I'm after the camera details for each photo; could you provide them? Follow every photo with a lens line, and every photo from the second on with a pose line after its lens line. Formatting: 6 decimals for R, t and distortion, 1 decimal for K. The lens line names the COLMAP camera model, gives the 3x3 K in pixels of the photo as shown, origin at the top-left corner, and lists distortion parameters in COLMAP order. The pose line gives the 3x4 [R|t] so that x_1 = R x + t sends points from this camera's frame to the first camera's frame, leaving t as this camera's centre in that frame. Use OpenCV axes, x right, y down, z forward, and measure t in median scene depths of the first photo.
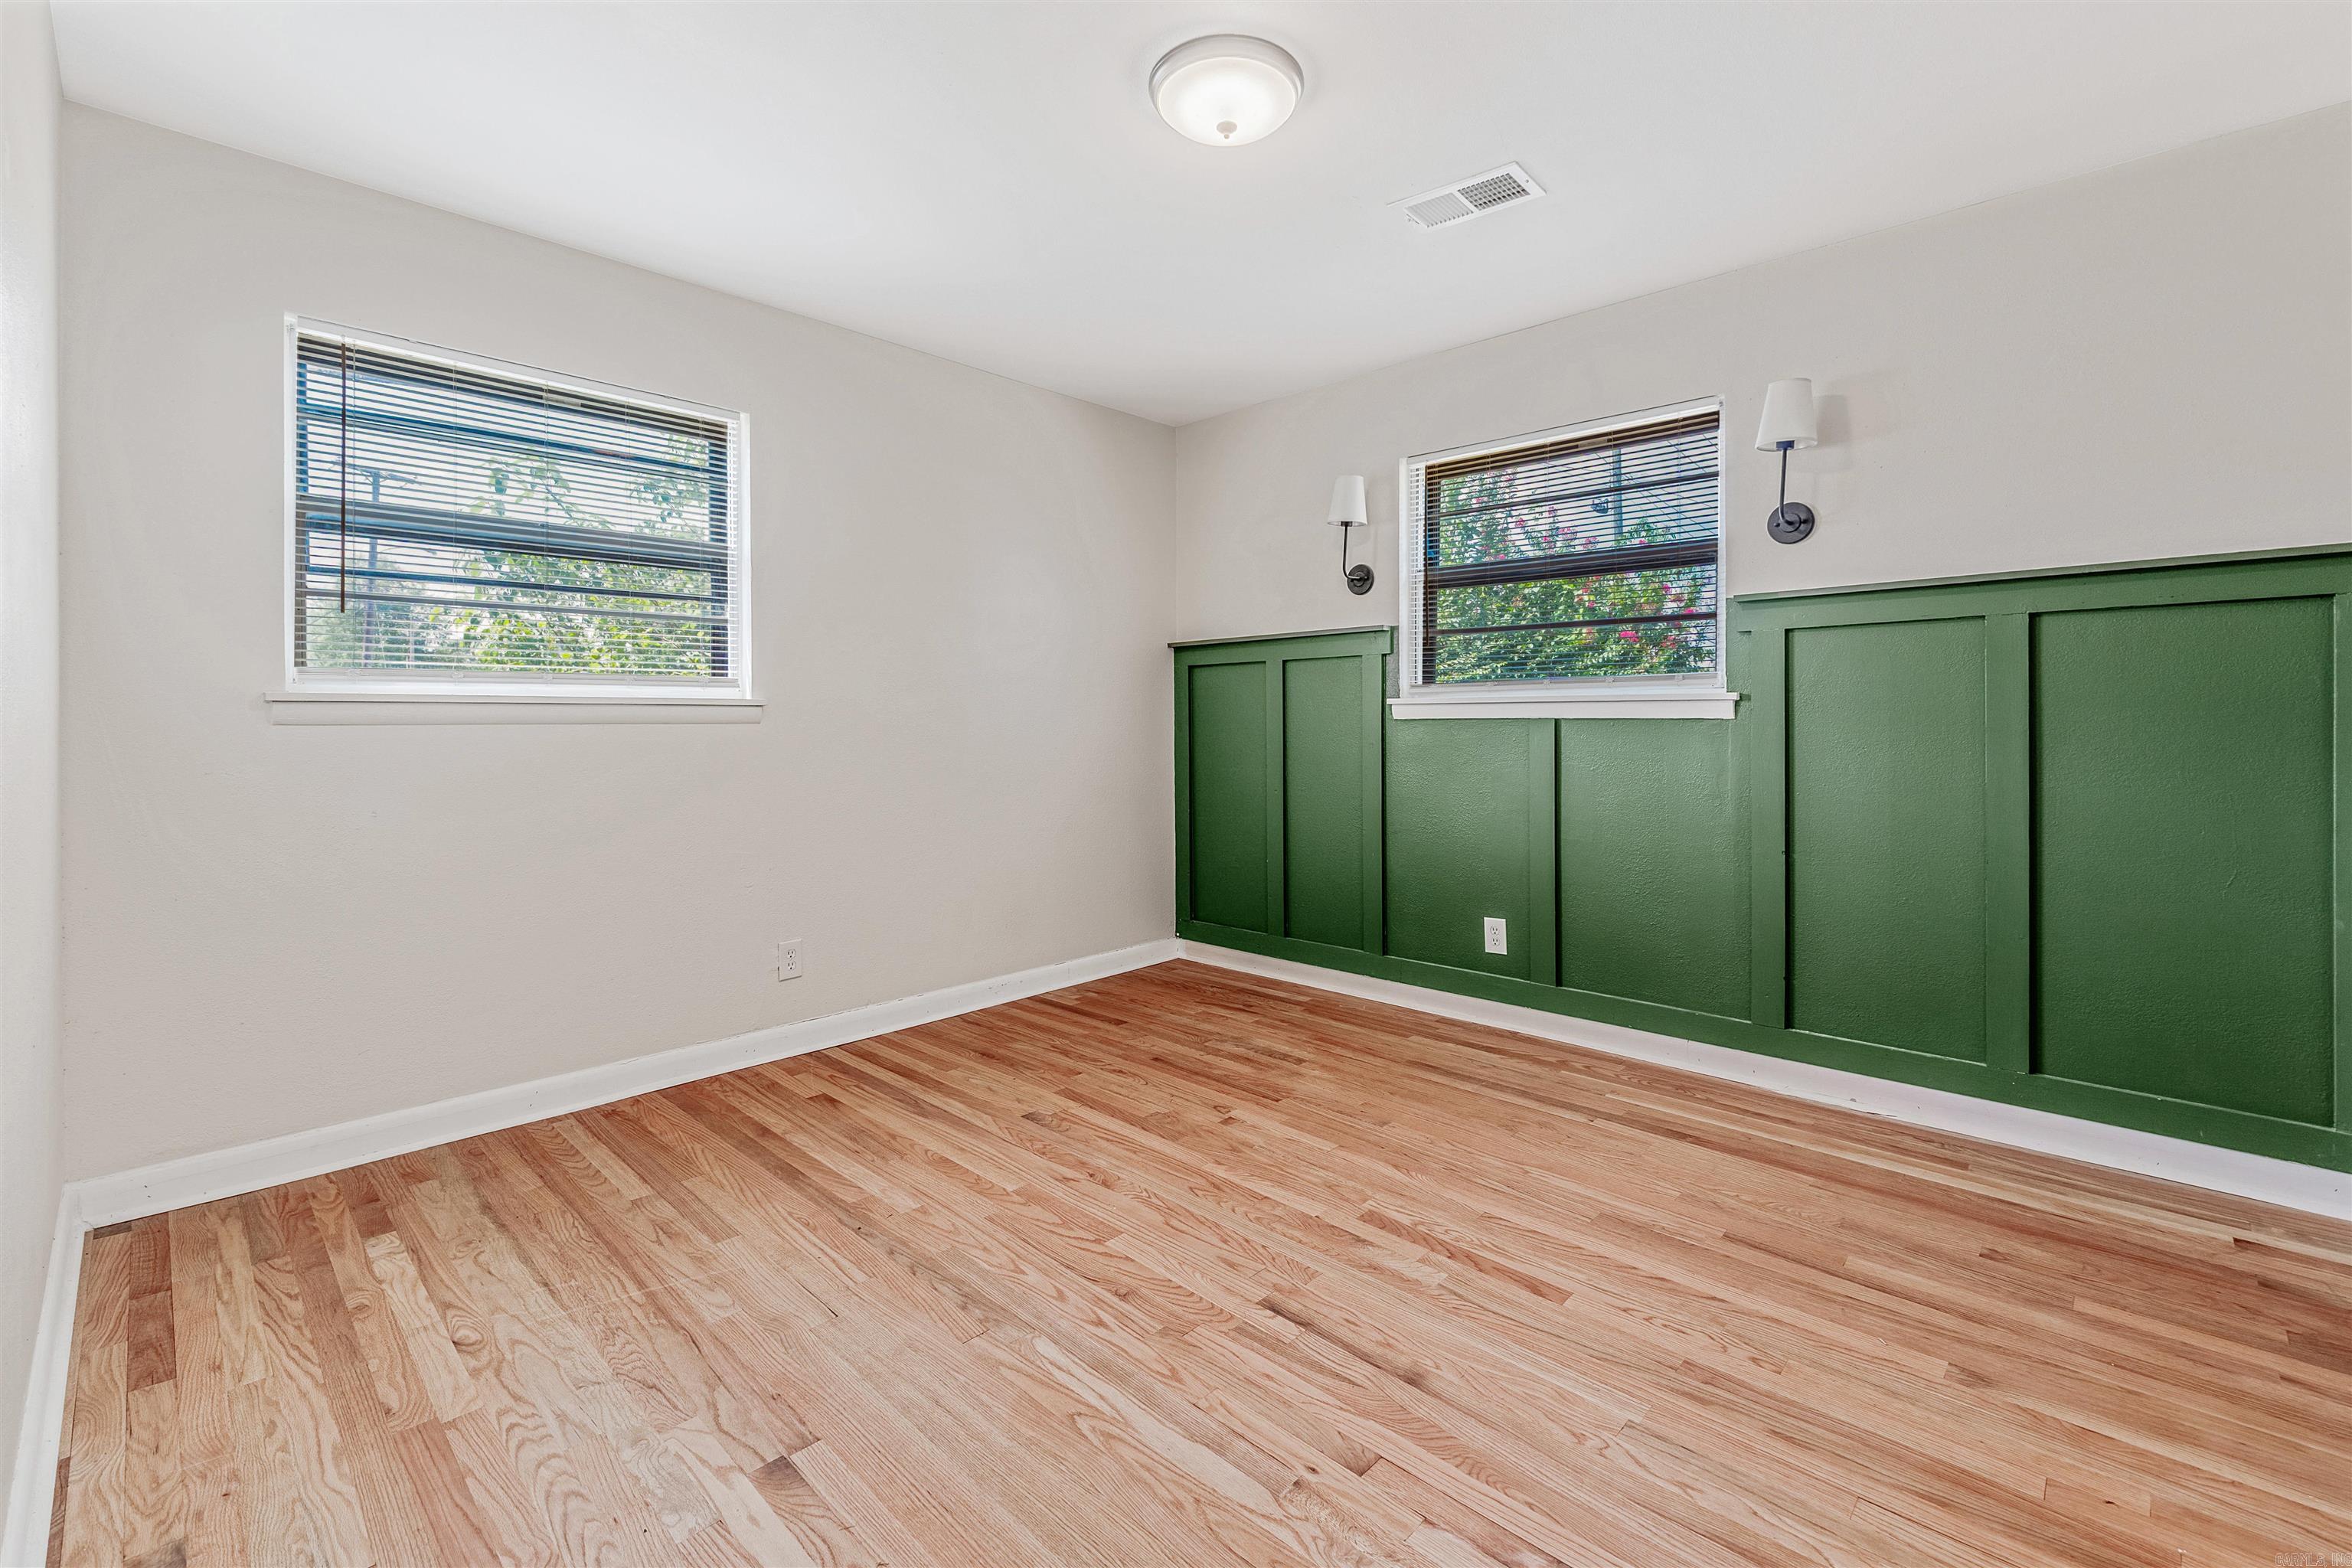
lens RADIAL K [[998.3, 0, 1210.8], [0, 998.3, 725.0], [0, 0, 1]] dist [-0.009135, 0.000693]
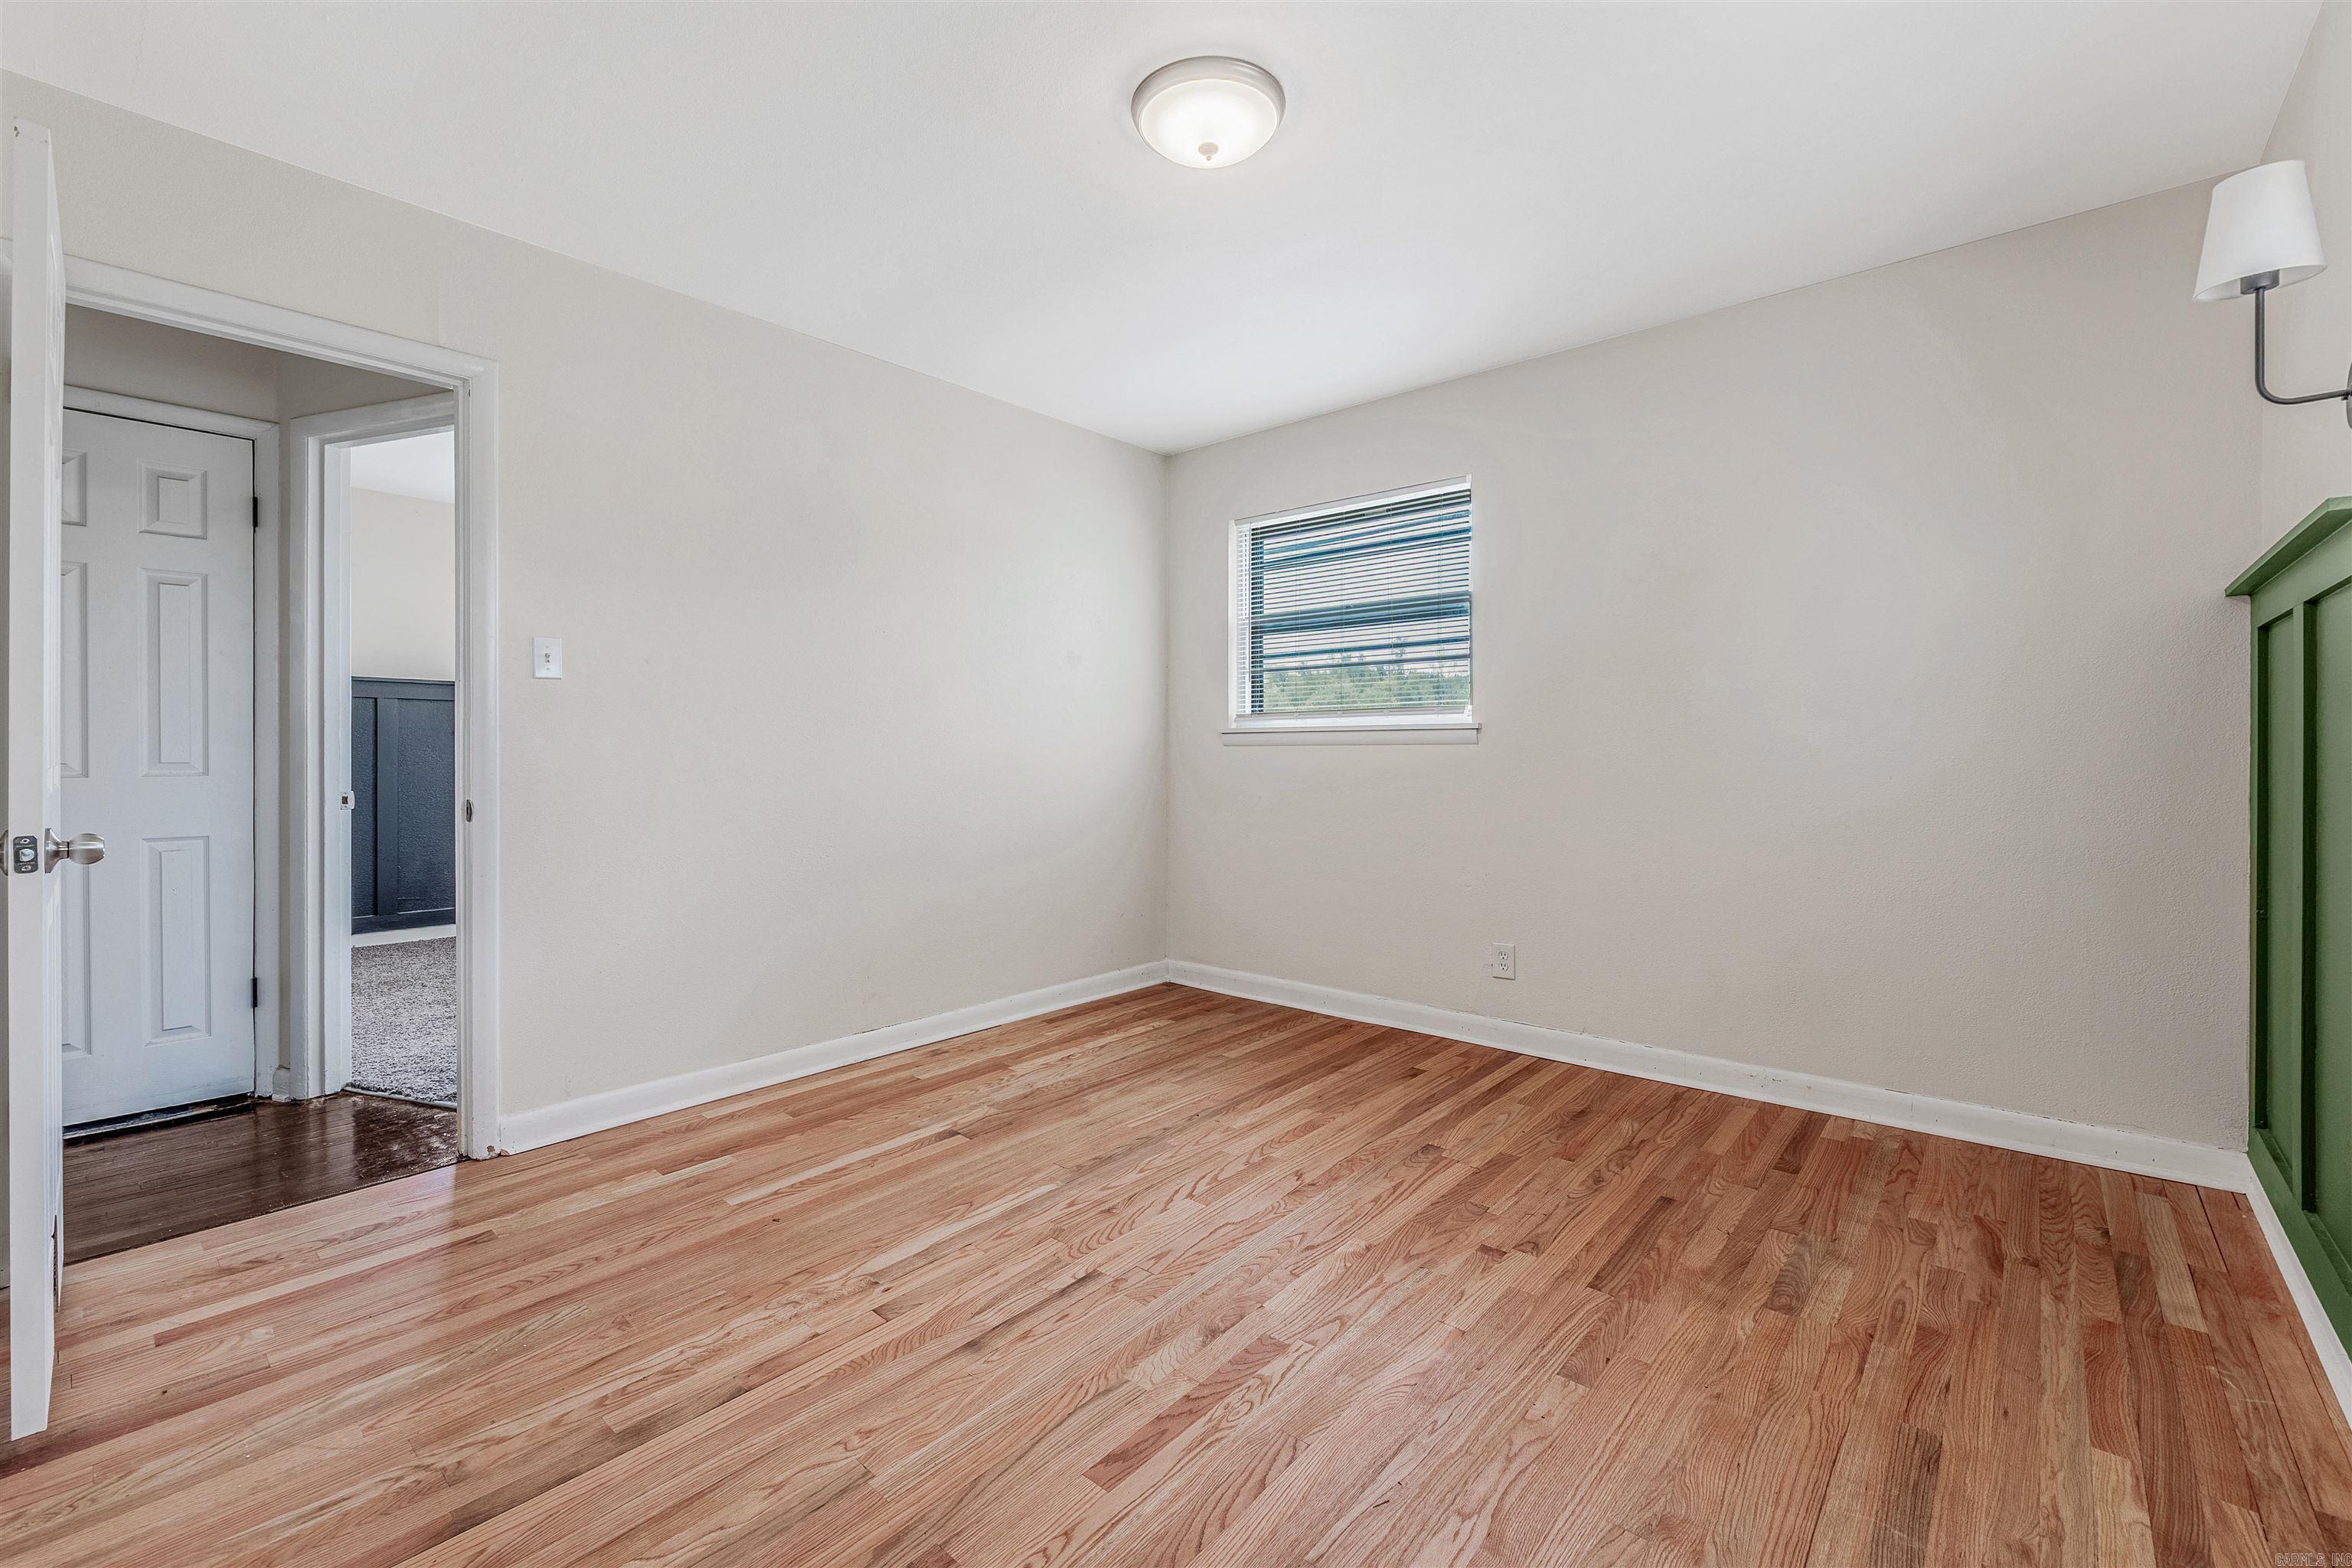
lens RADIAL K [[998.3, 0, 1158.2], [0, 998.3, 754.3], [0, 0, 1]] dist [-0.009135, 0.000693]
pose [[0.018039, 0.008661, -0.999800, 0.901371], [0.001375, 0.999961, 0.008687, -0.000526], [0.999836, -0.001532, 0.018026, 0.824541]]
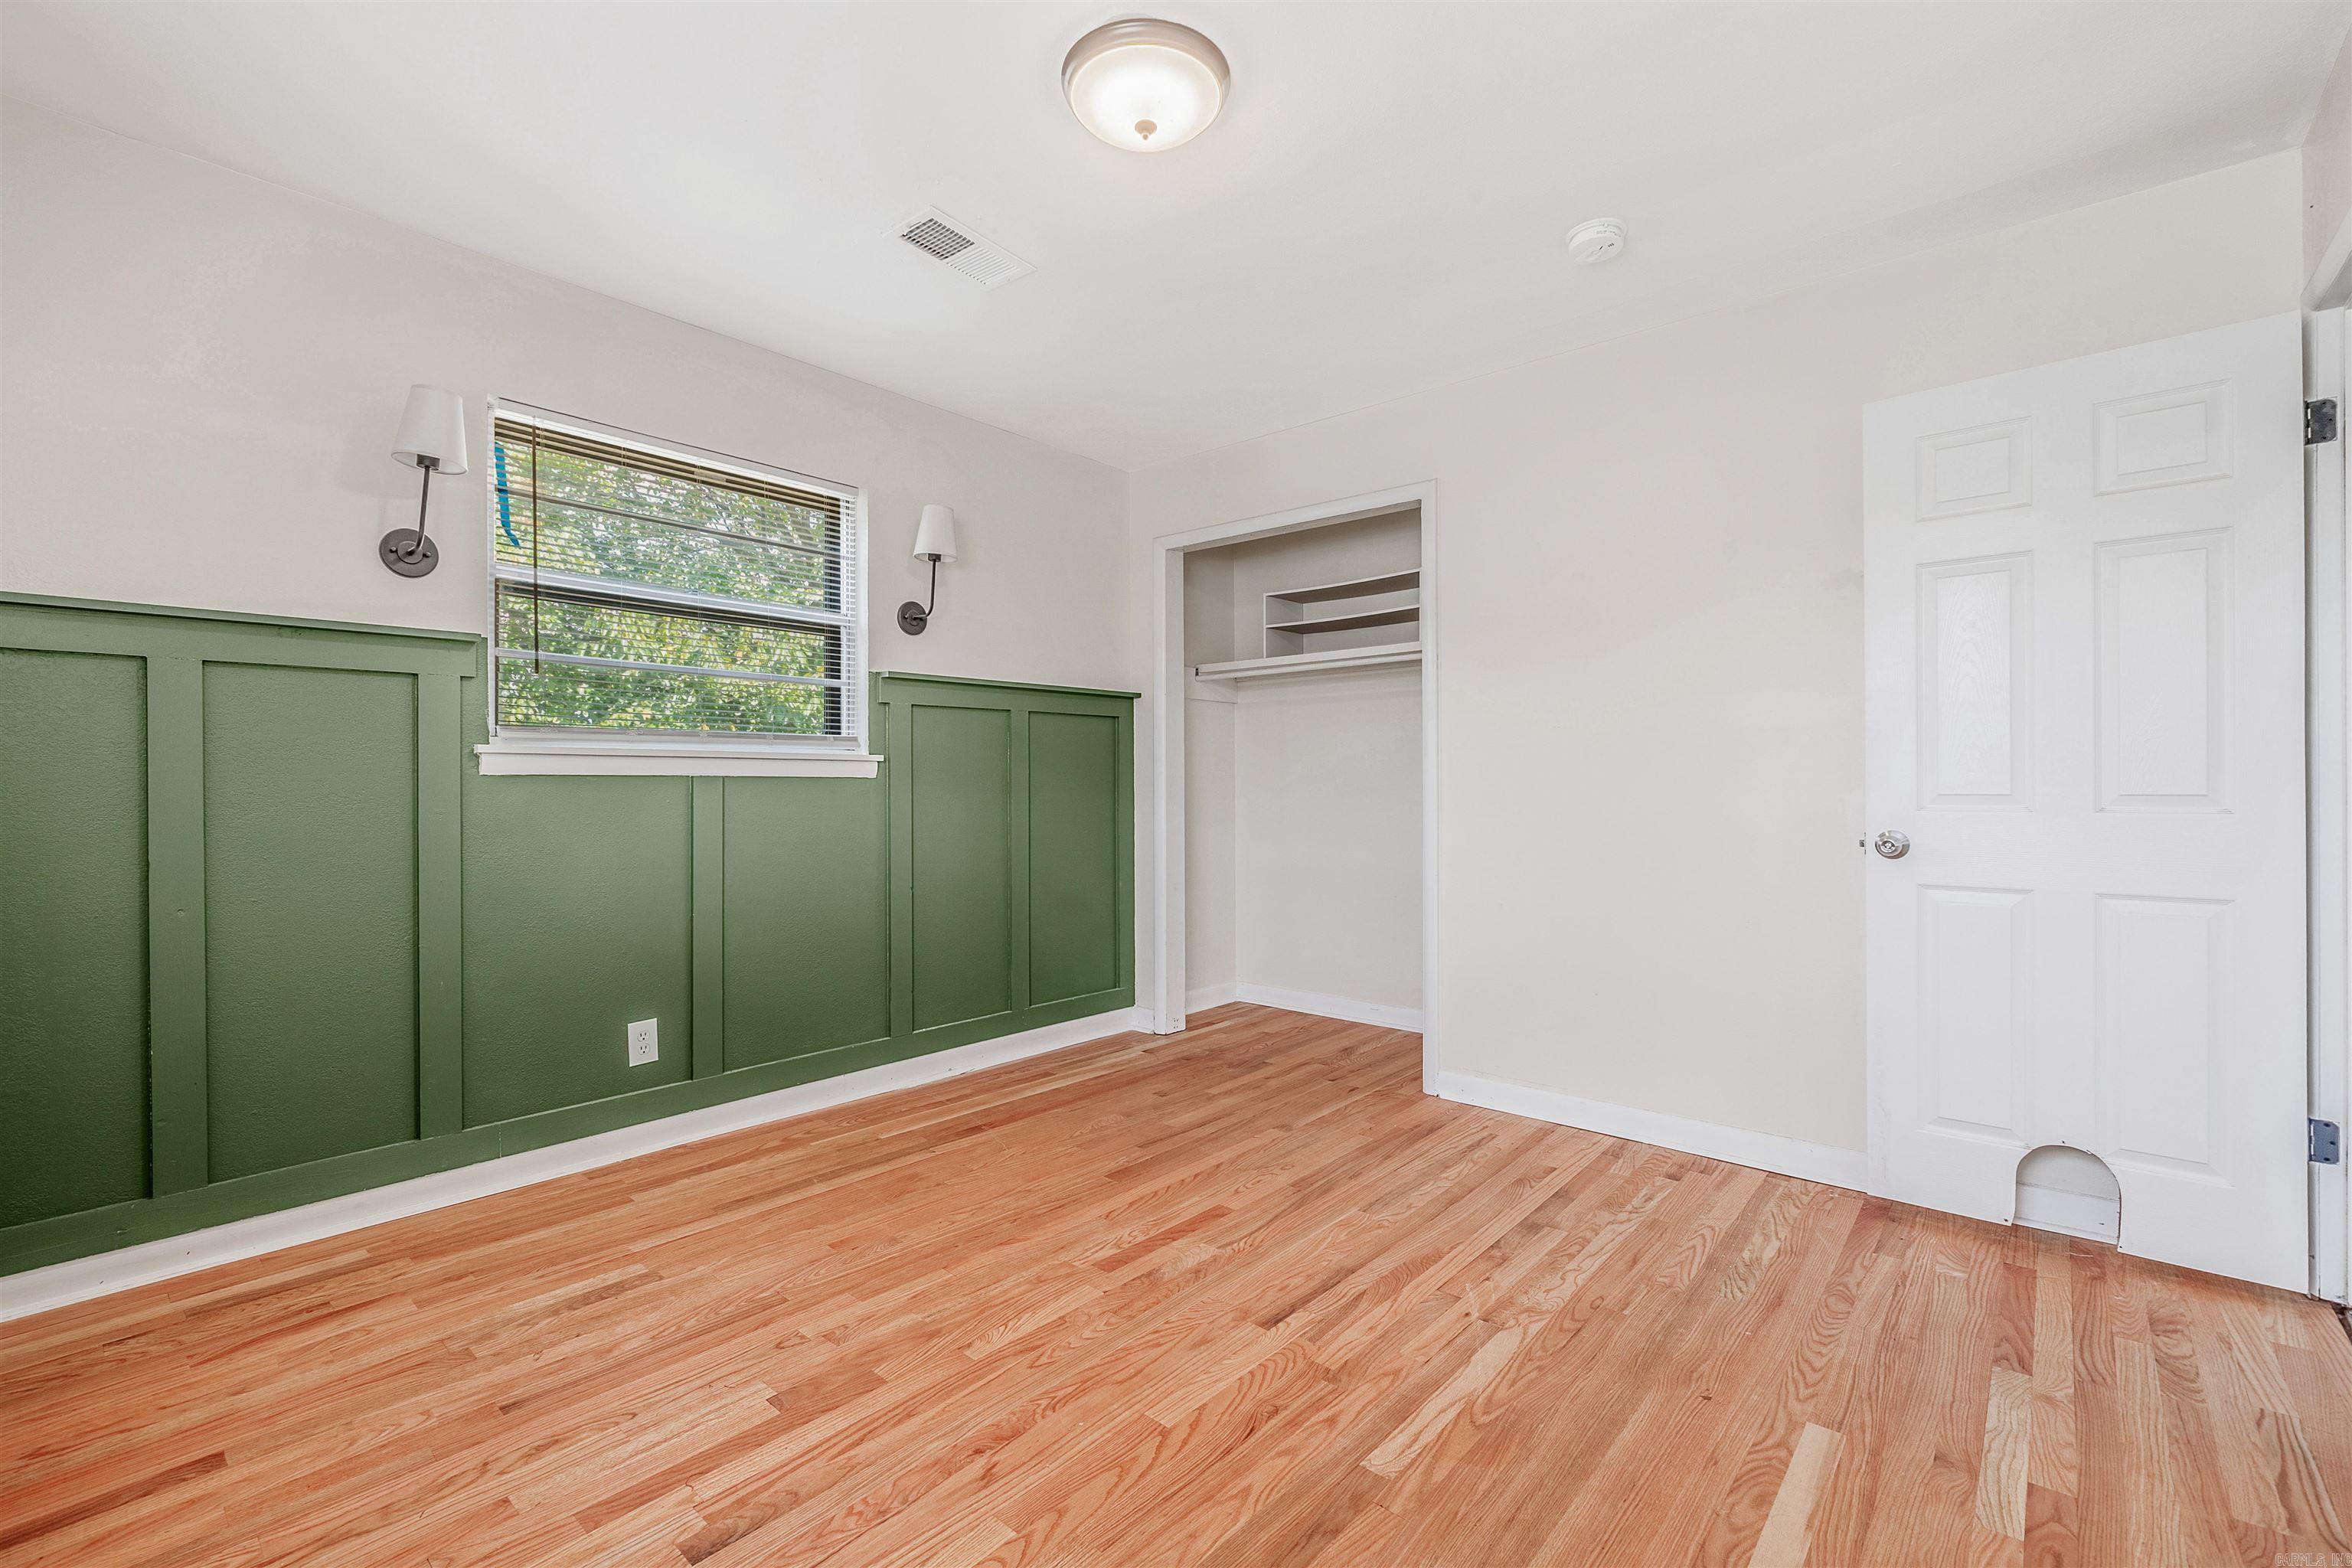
lens RADIAL K [[998.3, 0, 1135.7], [0, 998.3, 777.1], [0, 0, 1]] dist [-0.009135, 0.000693]
pose [[-0.000851, 0.006856, 0.999976, -0.794459], [0.002509, 0.999973, -0.006854, 0.001691], [-0.999996, 0.002503, -0.000868, 0.894593]]
